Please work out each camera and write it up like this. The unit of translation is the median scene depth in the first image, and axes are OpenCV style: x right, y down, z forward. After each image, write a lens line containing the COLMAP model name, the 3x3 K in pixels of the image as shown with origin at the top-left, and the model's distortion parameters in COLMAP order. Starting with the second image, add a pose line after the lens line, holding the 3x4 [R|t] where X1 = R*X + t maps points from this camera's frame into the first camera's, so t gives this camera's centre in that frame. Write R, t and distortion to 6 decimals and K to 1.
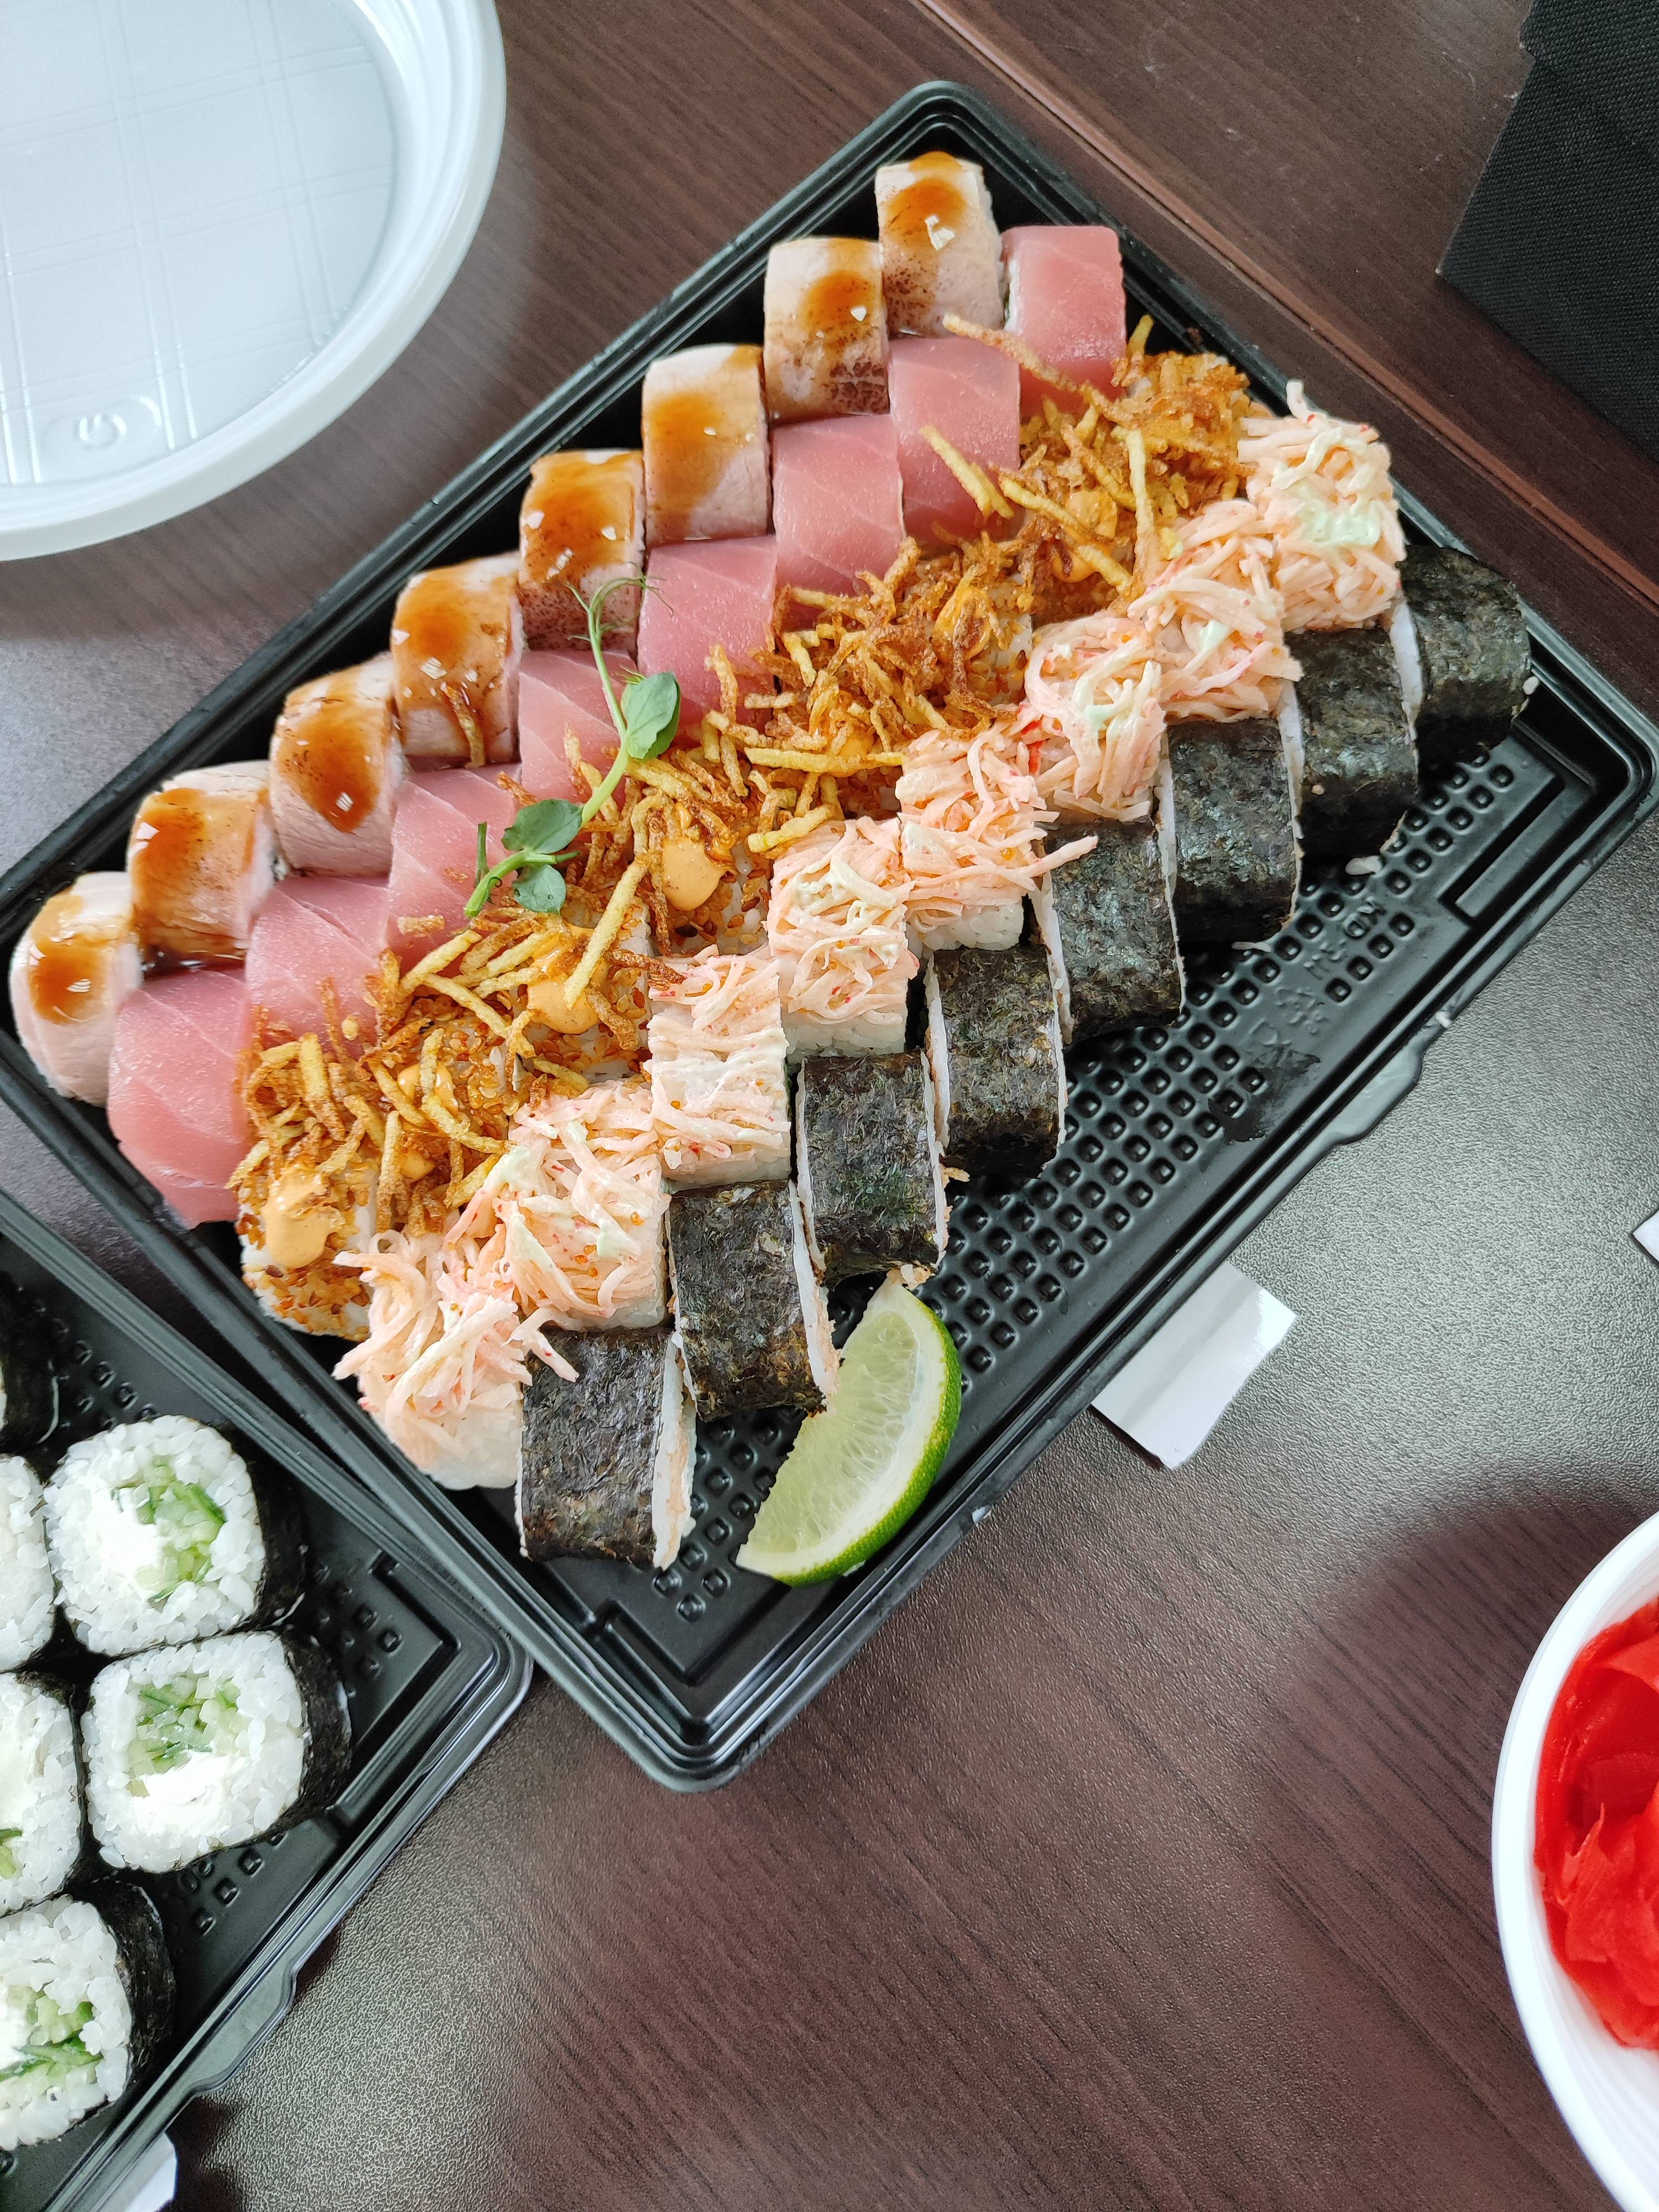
lens RADIAL K [[1531.5, 0, 829.5], [0, 1531.5, 1106.0], [0, 0, 1]] dist [0.007488, -0.022061]
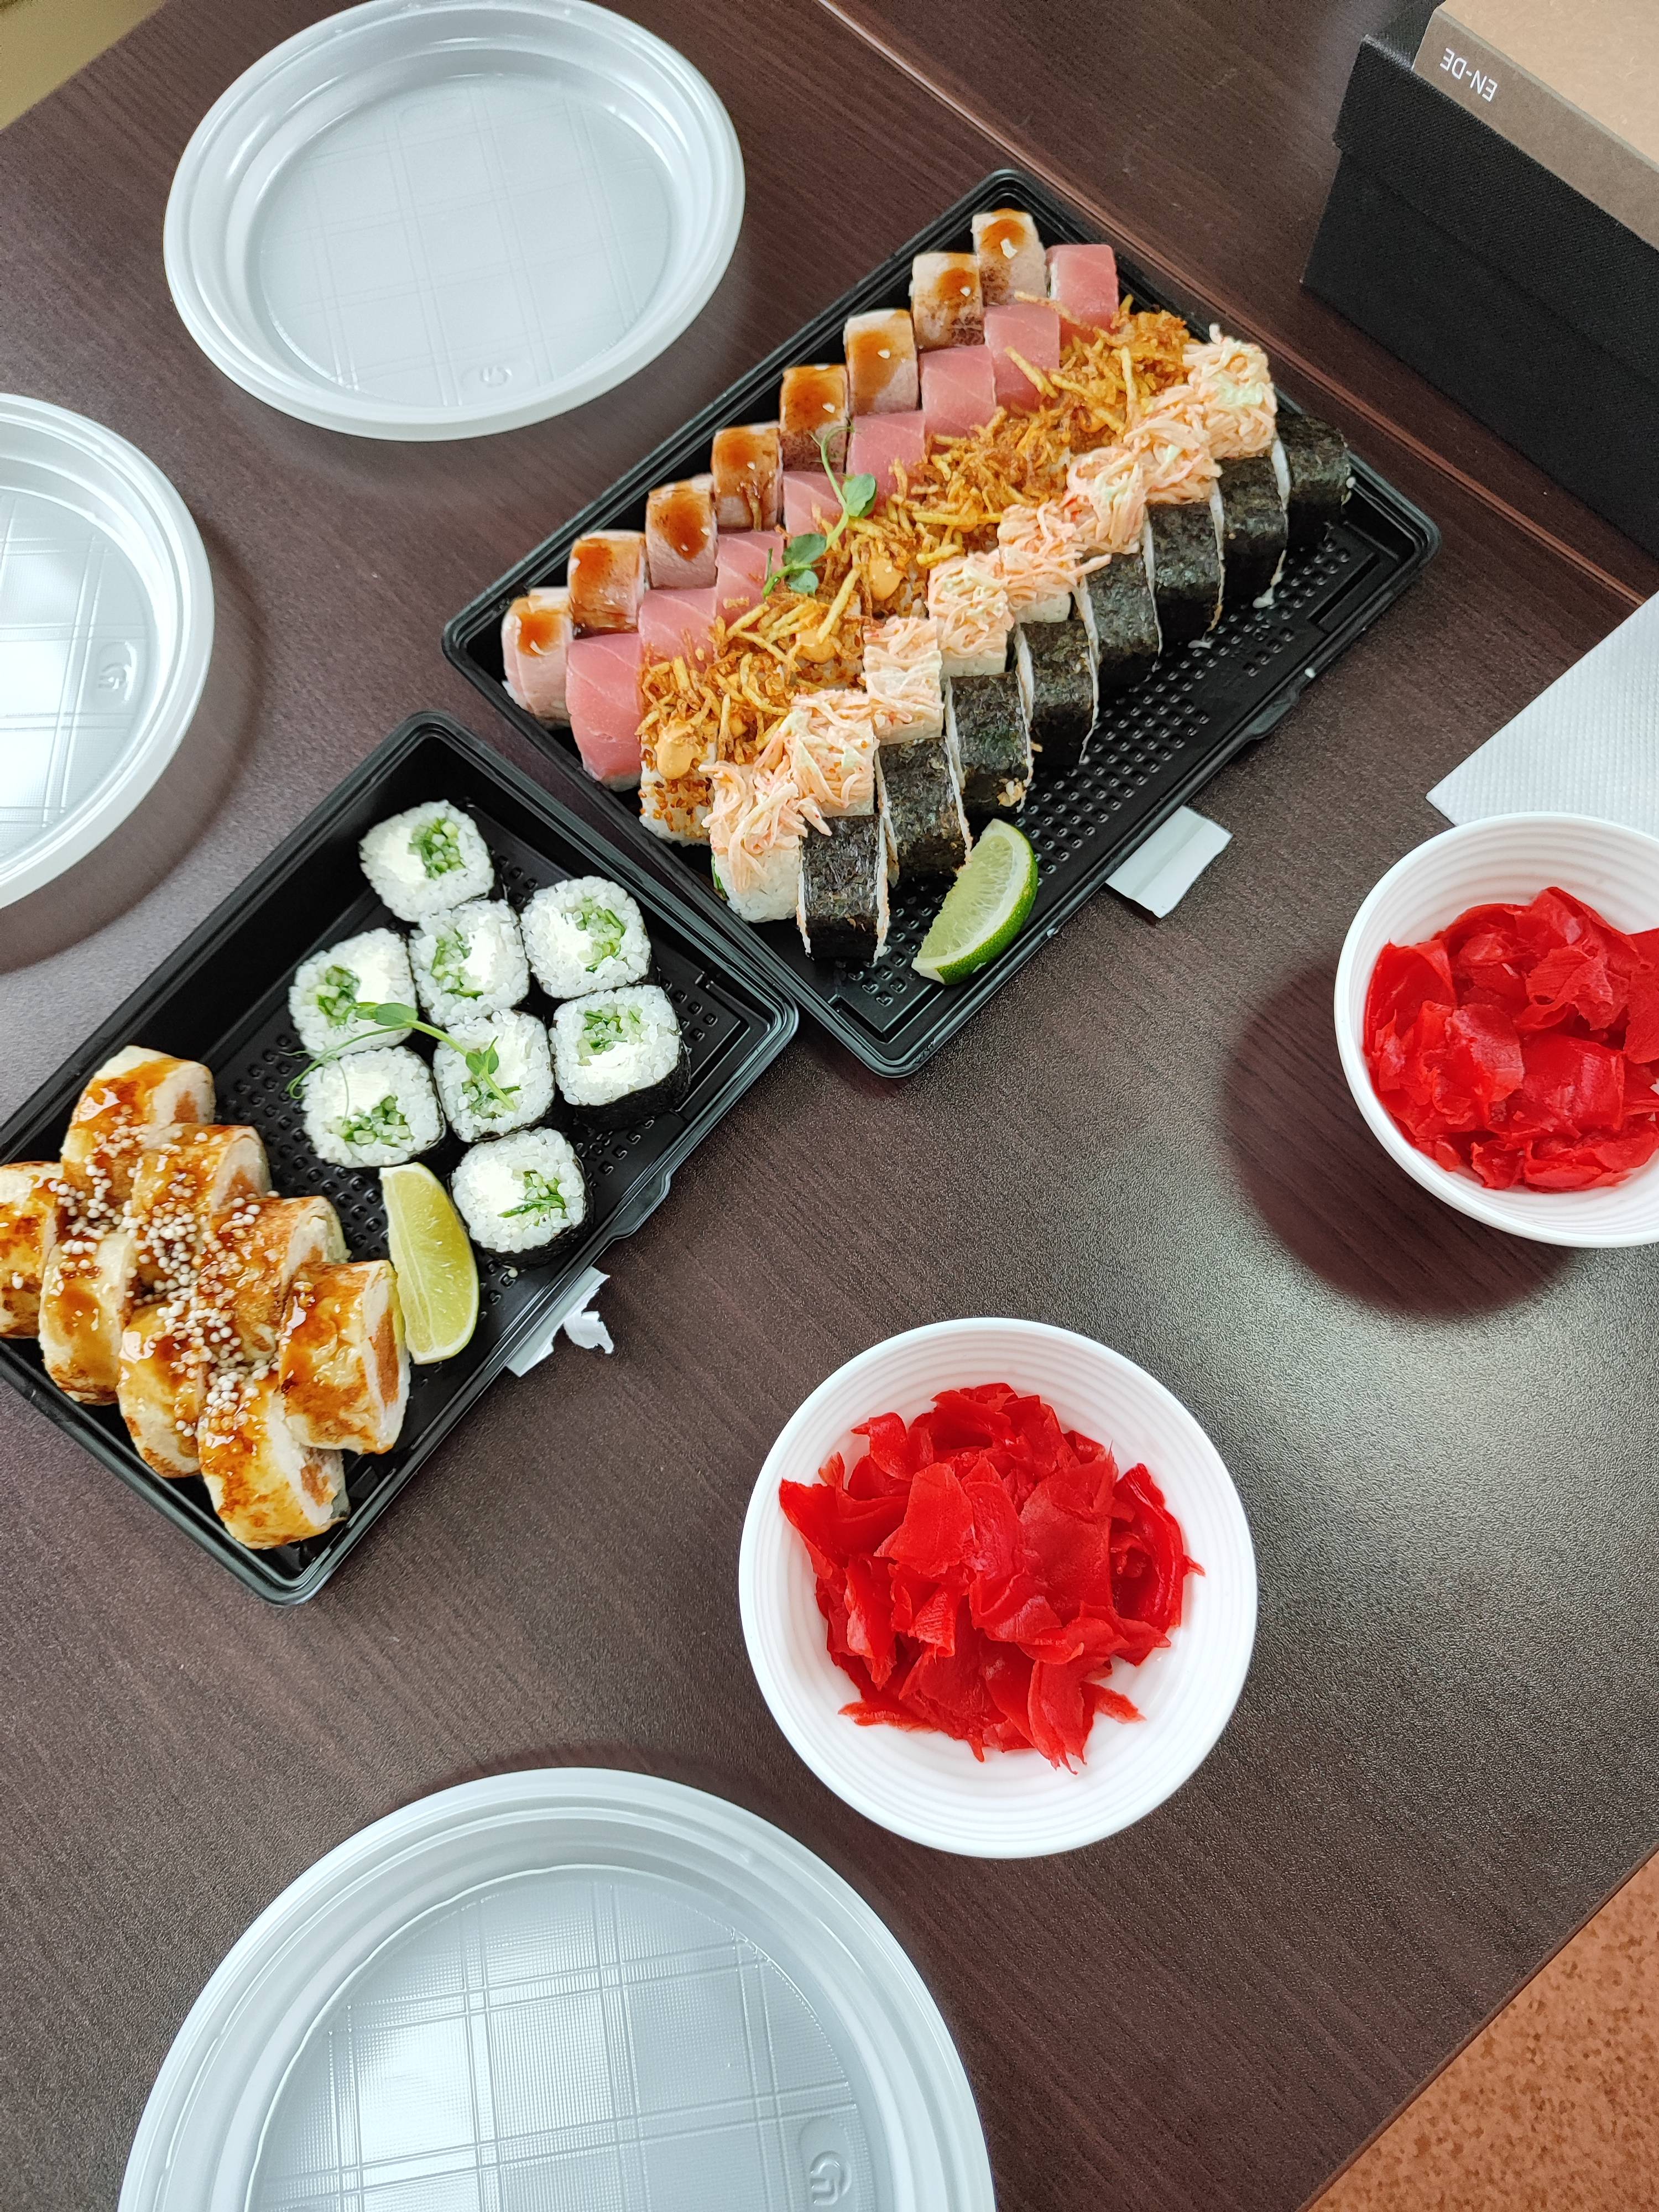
lens RADIAL K [[1531.5, 0, 829.5], [0, 1531.5, 1106.0], [0, 0, 1]] dist [0.007488, -0.022061]
pose [[0.999948, -0.007082, 0.007290, -0.170186], [0.007708, 0.995932, -0.089782, 0.617507], [-0.006625, 0.089834, 0.995935, -0.721895]]
